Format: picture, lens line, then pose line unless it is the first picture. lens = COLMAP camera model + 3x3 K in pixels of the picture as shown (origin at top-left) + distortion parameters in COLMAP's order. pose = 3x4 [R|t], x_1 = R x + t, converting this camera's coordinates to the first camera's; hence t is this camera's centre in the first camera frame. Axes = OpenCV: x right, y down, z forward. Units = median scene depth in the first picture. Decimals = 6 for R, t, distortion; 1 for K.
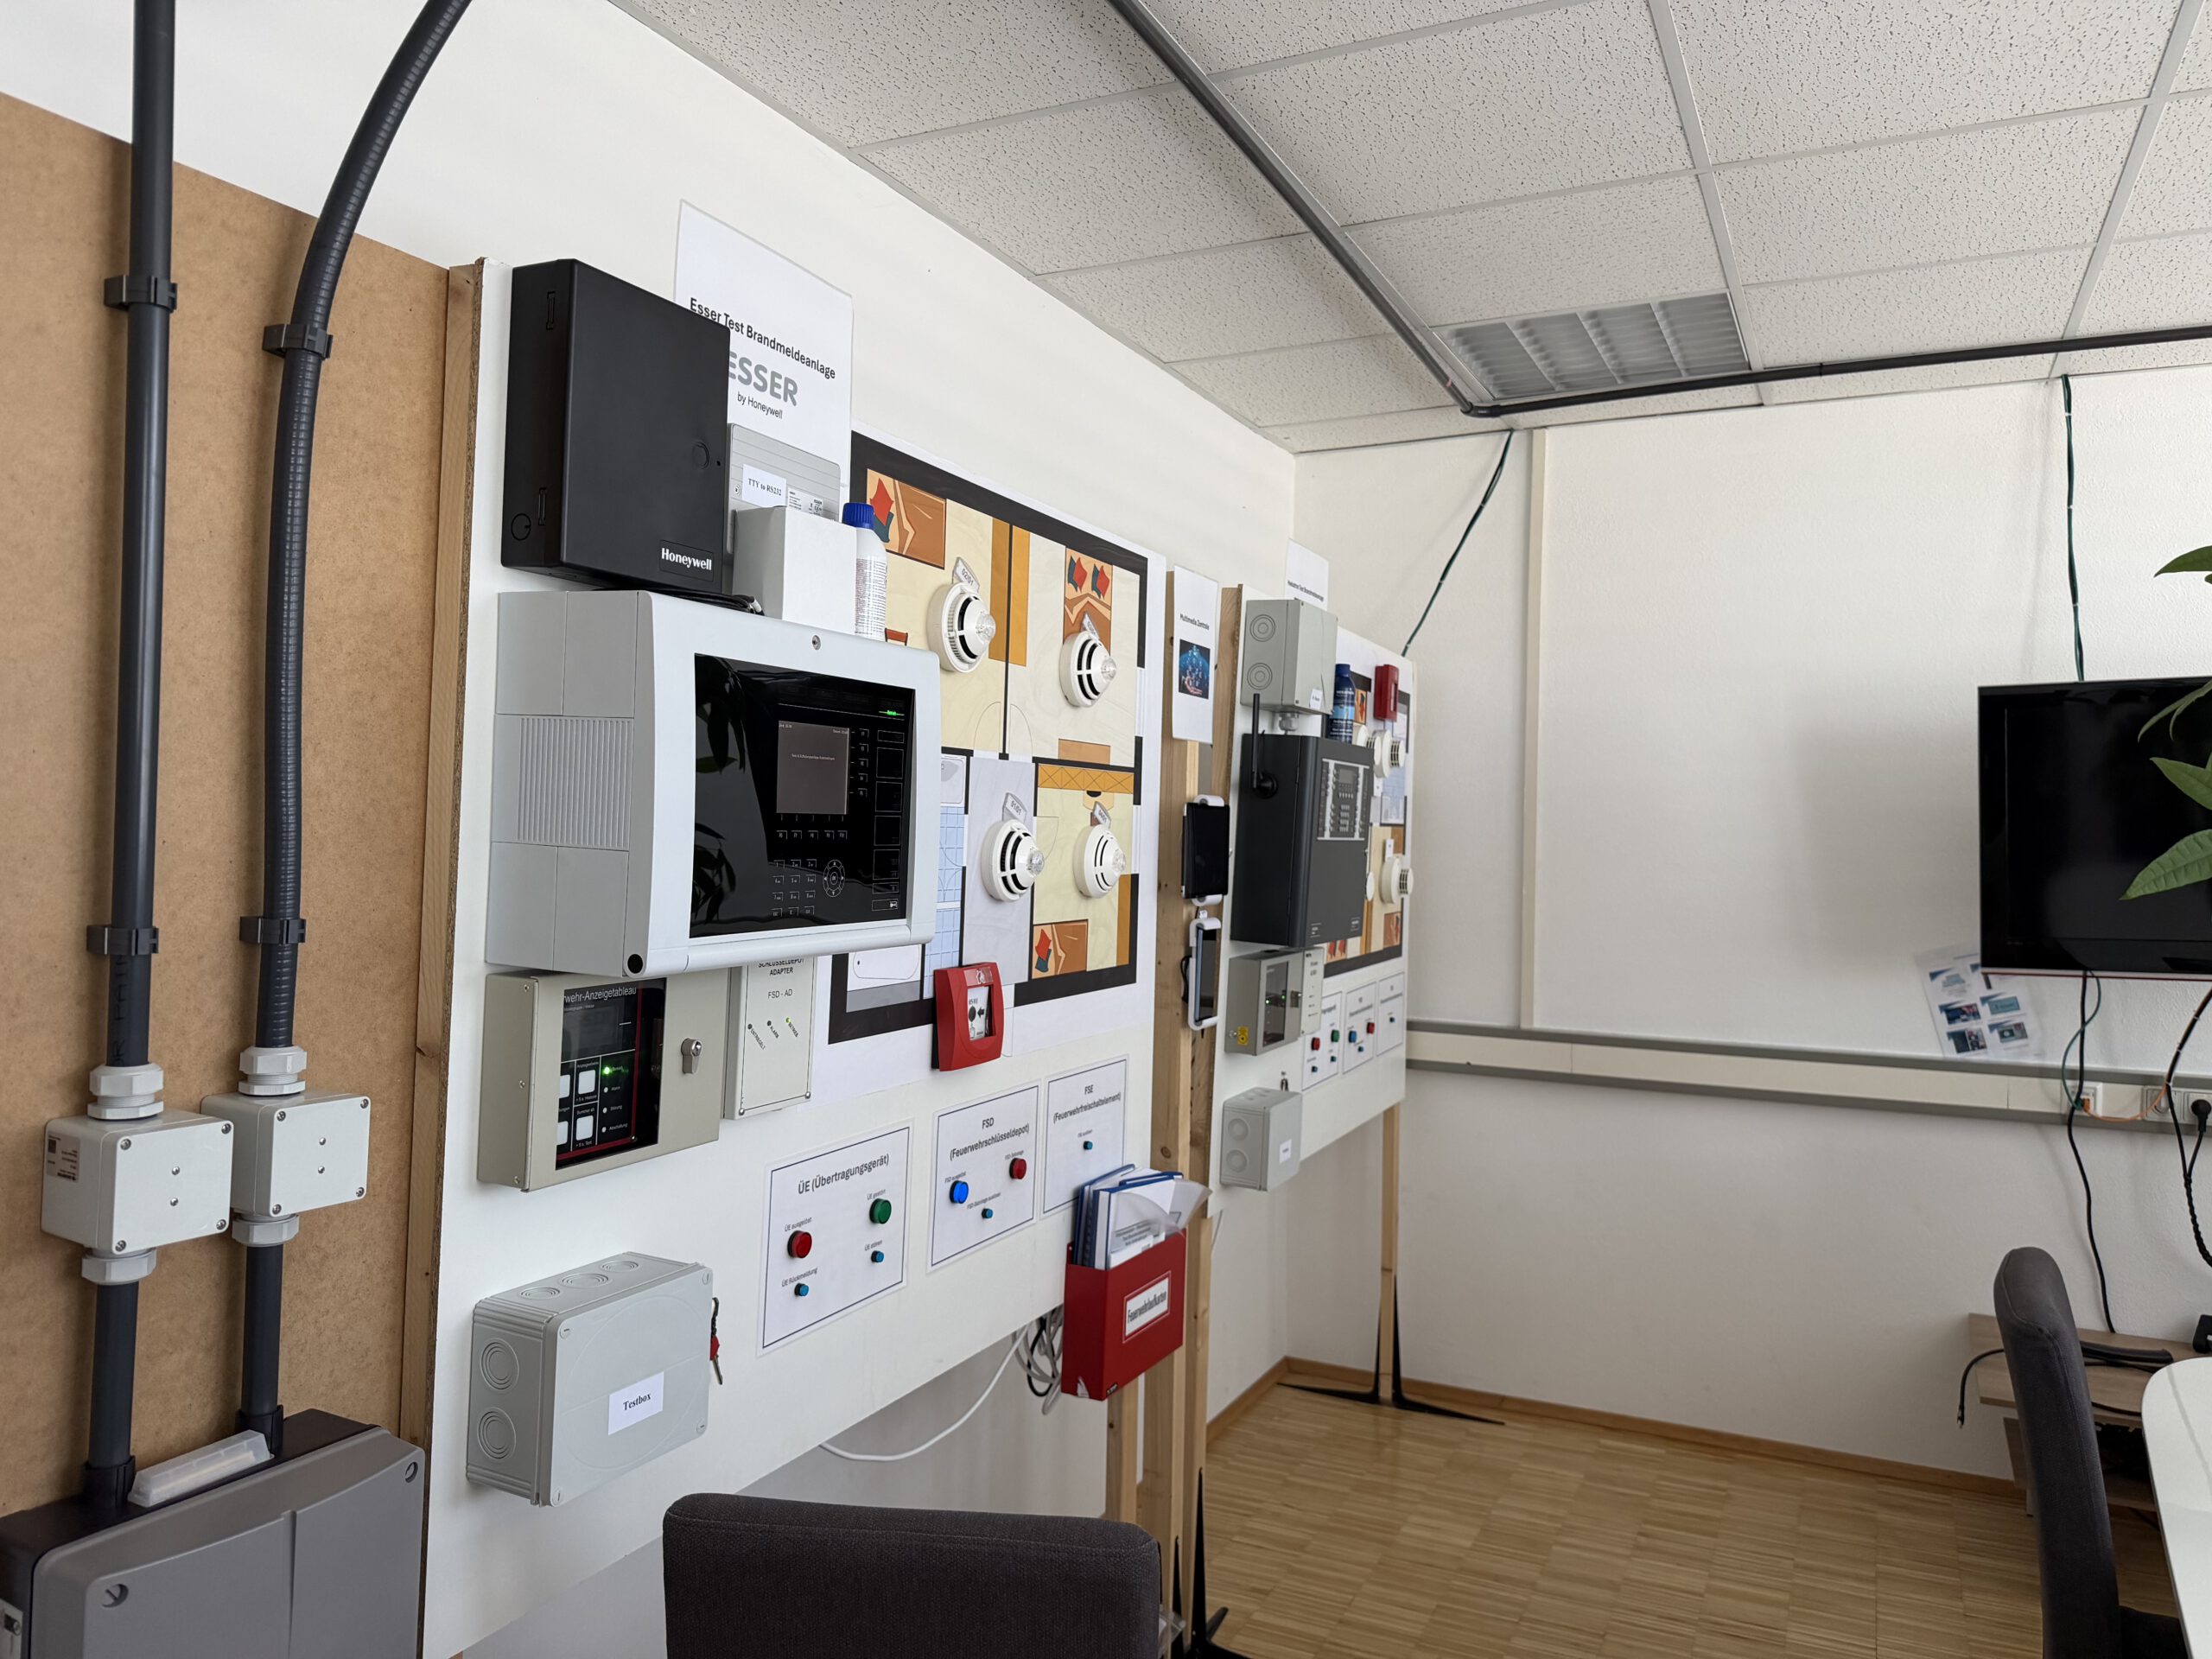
lens RADIAL K [[1583.0, 0, 1106.0], [0, 1583.0, 829.5], [0, 0, 1]] dist [0.105954, -0.102626]
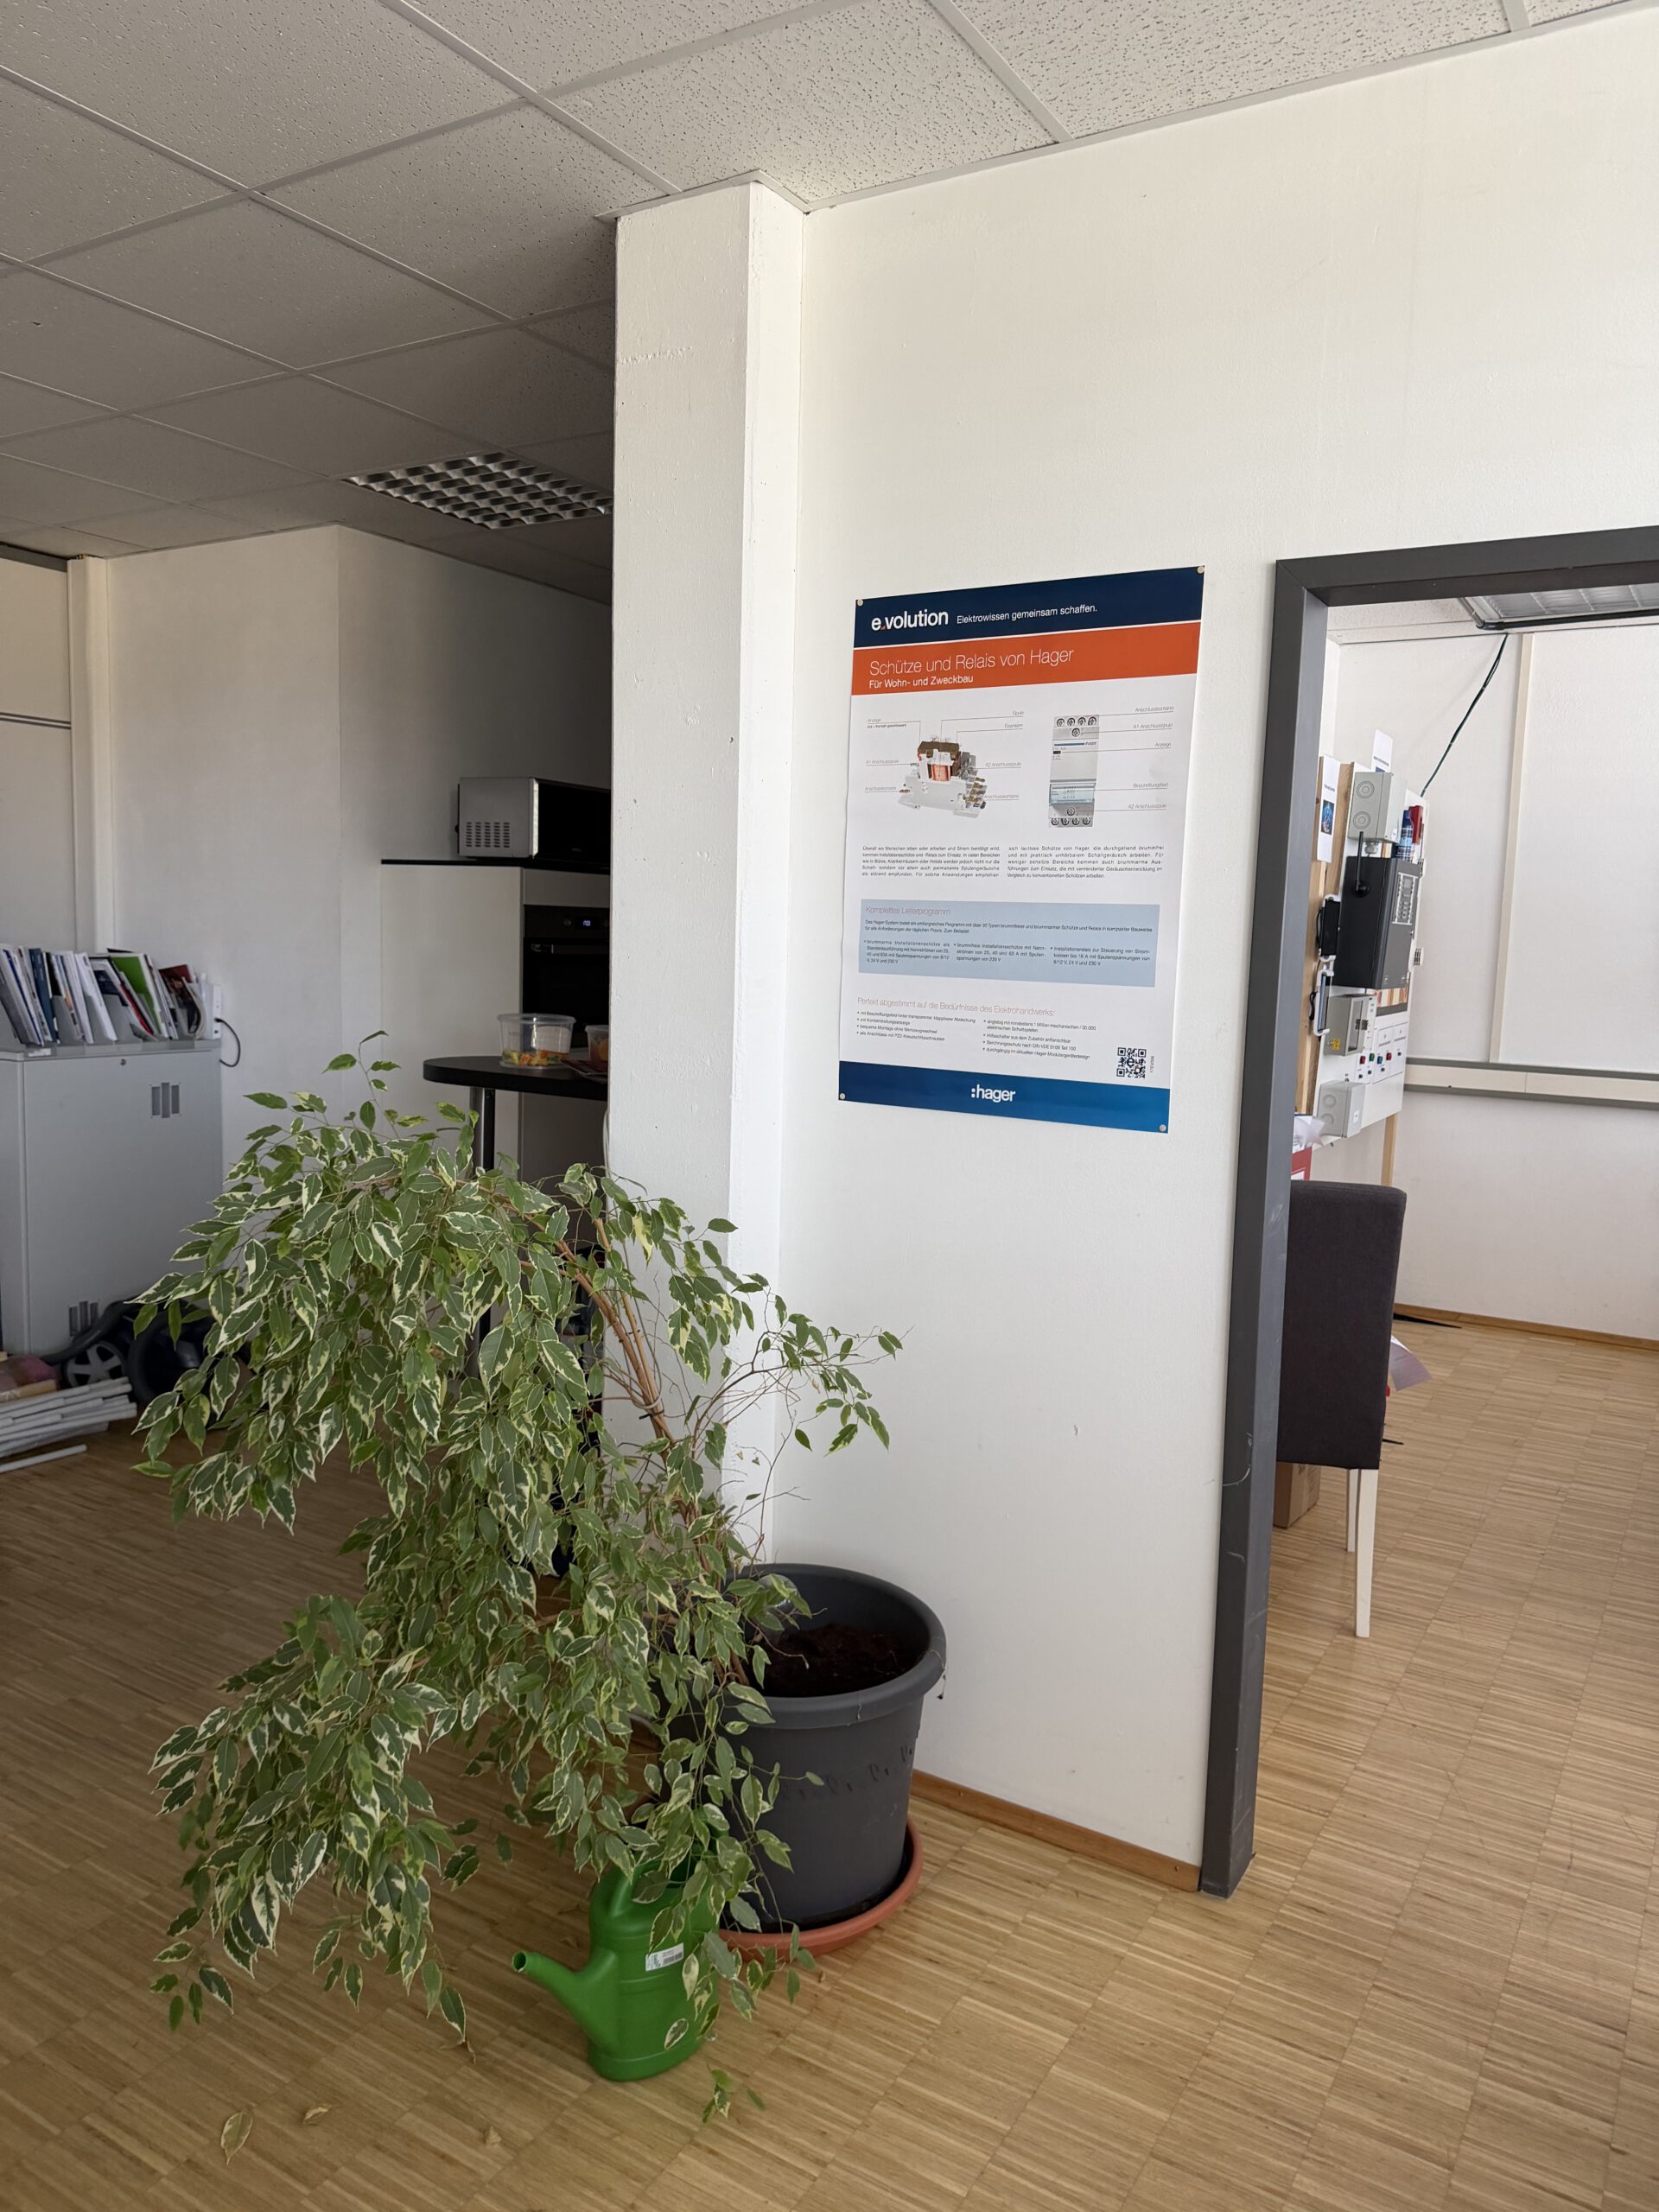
lens RADIAL K [[1583.0, 0, 829.5], [0, 1583.0, 1106.0], [0, 0, 1]] dist [0.105954, -0.102626]
pose [[0.996434, 0.023026, -0.081168, -0.263309], [-0.014477, 0.994432, 0.104378, 0.026153], [0.083120, -0.102831, 0.991220, -0.599769]]
